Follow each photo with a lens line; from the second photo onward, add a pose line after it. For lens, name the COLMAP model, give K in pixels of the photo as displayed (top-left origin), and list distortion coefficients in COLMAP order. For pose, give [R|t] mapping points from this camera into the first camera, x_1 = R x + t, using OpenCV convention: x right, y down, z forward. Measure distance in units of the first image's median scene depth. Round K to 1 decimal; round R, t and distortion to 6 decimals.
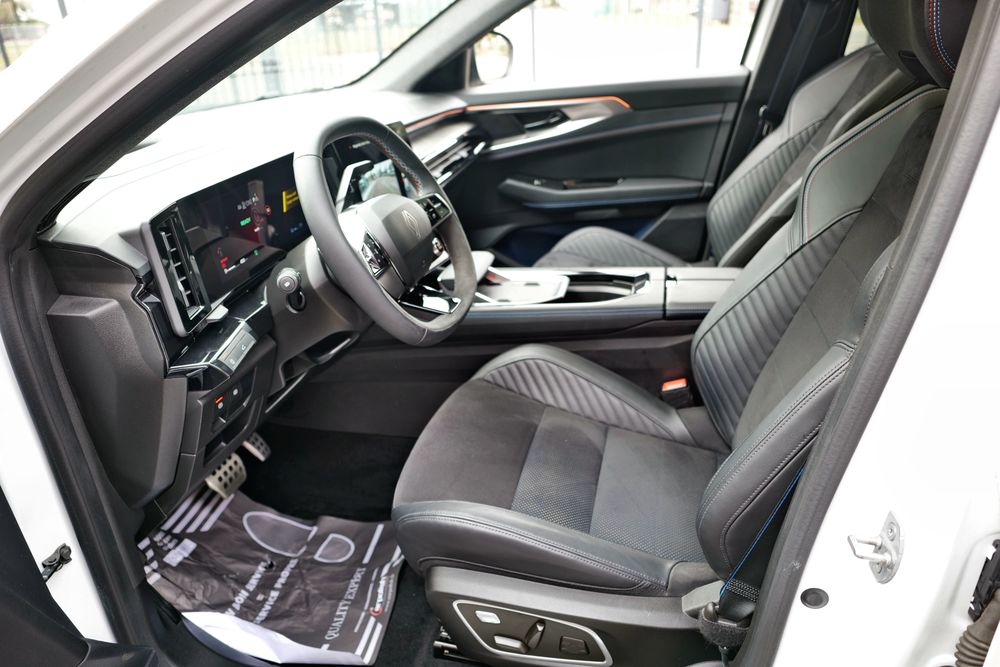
lens RADIAL K [[717.1, 0, 499.7], [0, 717.1, 333.8], [0, 0, 1]] dist [-0.006163, 0.004491]
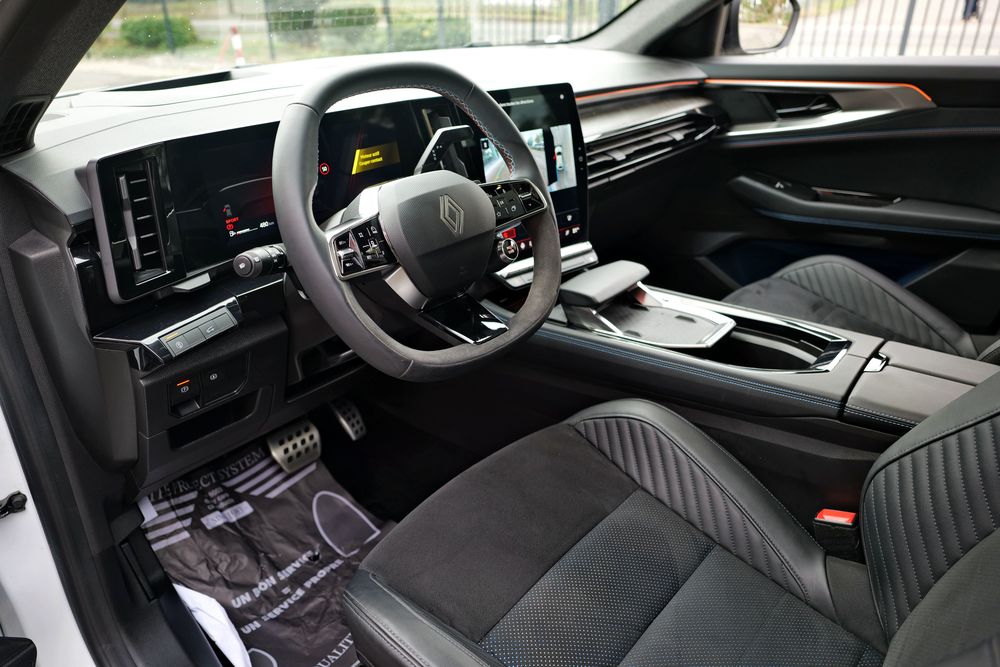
lens RADIAL K [[717.1, 0, 501.5], [0, 717.1, 332.4], [0, 0, 1]] dist [-0.006163, 0.004491]
pose [[0.894994, 0.229858, -0.382296, 0.176782], [-0.216549, 0.973139, 0.078141, -0.078557], [0.389989, 0.012850, 0.920730, 0.257807]]
